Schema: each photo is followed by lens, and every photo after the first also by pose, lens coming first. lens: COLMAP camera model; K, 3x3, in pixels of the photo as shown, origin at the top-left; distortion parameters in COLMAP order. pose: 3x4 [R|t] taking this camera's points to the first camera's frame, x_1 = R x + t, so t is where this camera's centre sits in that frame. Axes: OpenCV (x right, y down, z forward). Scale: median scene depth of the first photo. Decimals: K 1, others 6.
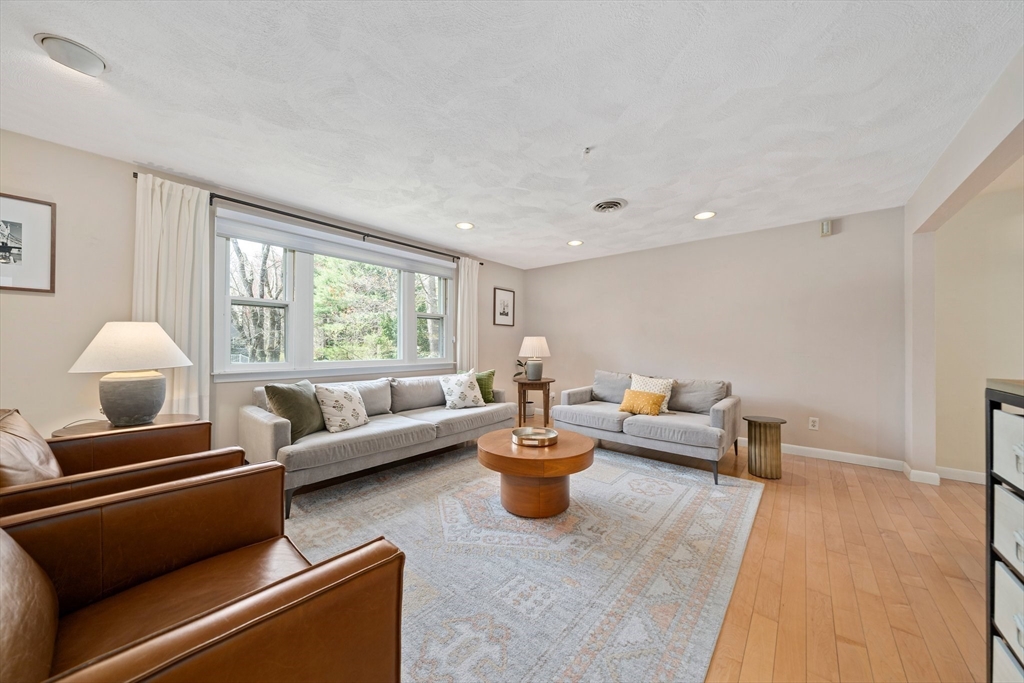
lens RADIAL K [[351.0, 0, 512.2], [0, 351.0, 341.8], [0, 0, 1]] dist [-0.005912, -0.000057]
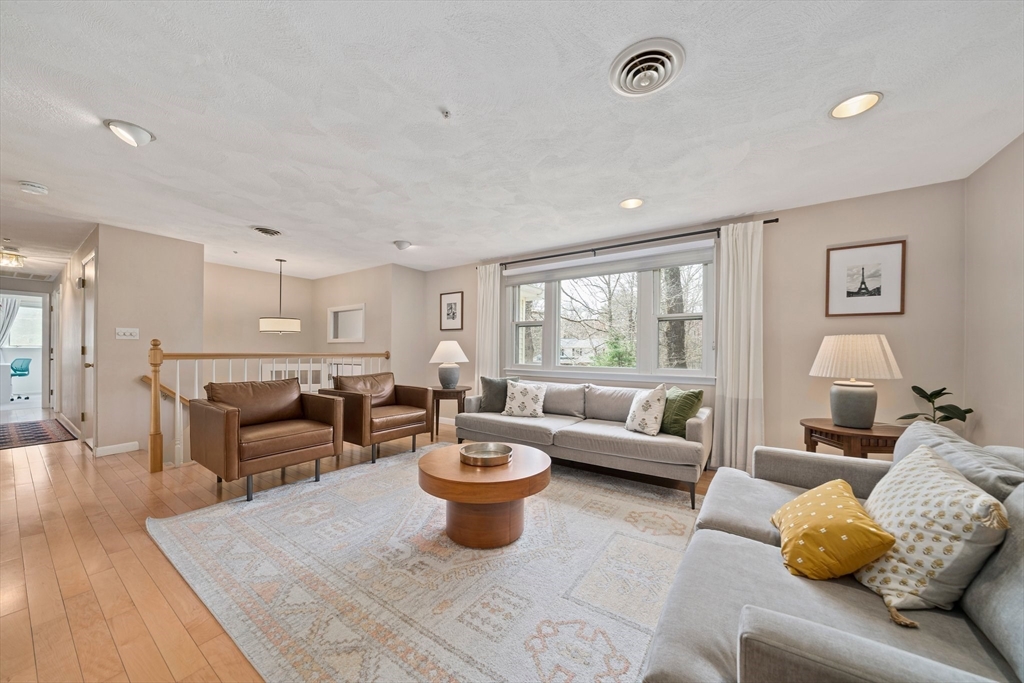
lens RADIAL K [[351.0, 0, 516.4], [0, 351.0, 353.8], [0, 0, 1]] dist [-0.005912, -0.000057]
pose [[0.106398, 0.004186, -0.994315, 0.670468], [0.004672, 0.999978, 0.004710, 0.007606], [0.994313, -0.005147, 0.106376, 0.690741]]
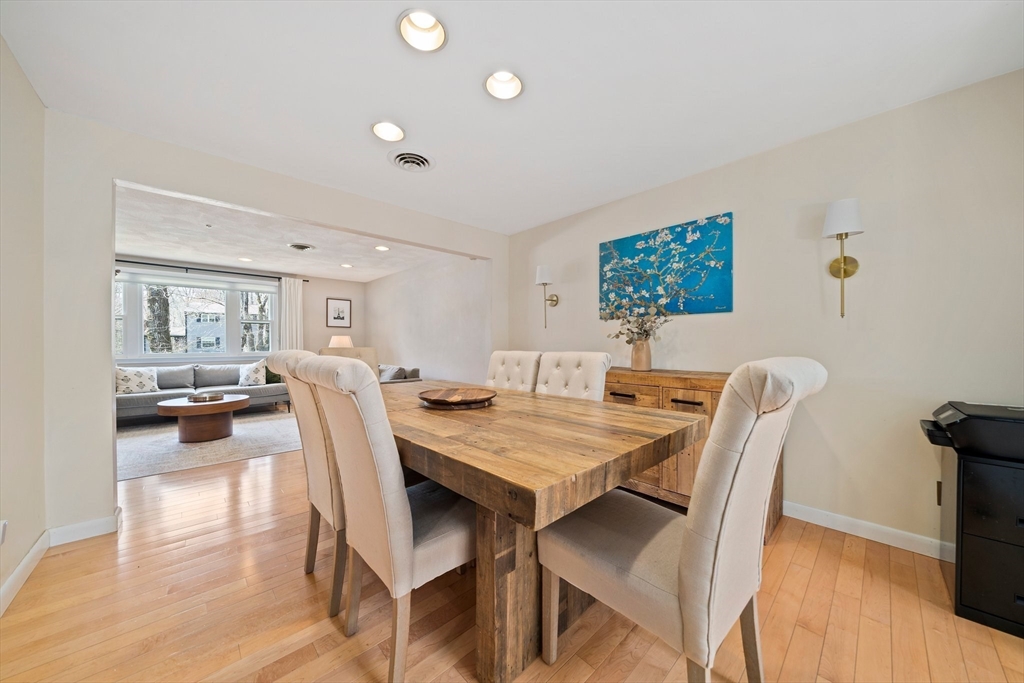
lens RADIAL K [[351.0, 0, 506.8], [0, 351.0, 348.4], [0, 0, 1]] dist [-0.005912, -0.000057]
pose [[0.989996, -0.004119, -0.141034, 1.199320], [0.007625, 0.999675, 0.024328, 0.007909], [0.140888, -0.025160, 0.989706, -0.294569]]
